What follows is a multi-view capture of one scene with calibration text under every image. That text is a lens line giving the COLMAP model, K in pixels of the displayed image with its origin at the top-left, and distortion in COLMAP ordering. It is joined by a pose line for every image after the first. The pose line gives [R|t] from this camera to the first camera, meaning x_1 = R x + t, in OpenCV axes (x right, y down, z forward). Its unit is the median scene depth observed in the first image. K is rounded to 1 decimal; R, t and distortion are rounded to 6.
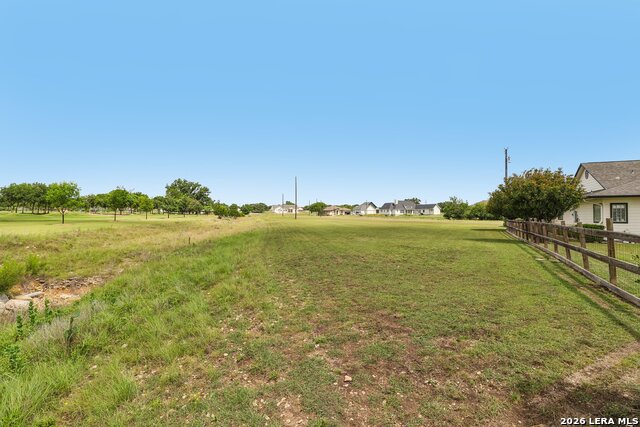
lens RADIAL K [[308.5, 0, 320.0], [0, 308.5, 213.5], [0, 0, 1]] dist [-0.006380, -0.000791]
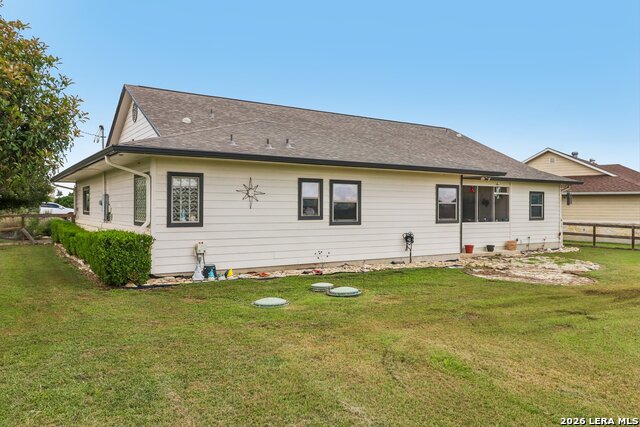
lens RADIAL K [[487.7, 0, 320.0], [0, 487.7, 213.5], [0, 0, 1]] dist [0.003851, 0.001031]
pose [[0.524092, -0.011757, 0.851581, 0.528523], [-0.006959, 0.999812, 0.018086, 0.003438], [-0.851633, -0.015405, 0.523912, 0.522880]]
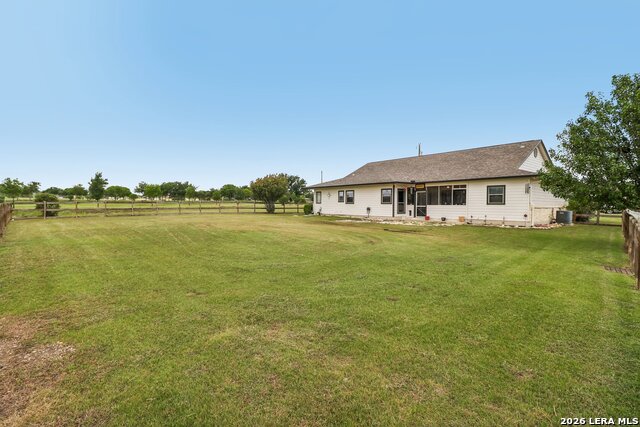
lens RADIAL K [[308.5, 0, 320.0], [0, 308.5, 213.5], [0, 0, 1]] dist [-0.006380, -0.000791]
pose [[0.893213, 0.010584, -0.449509, 1.663802], [0.008212, 0.999172, 0.039846, 0.018381], [0.449558, -0.039282, 0.892387, -0.495303]]
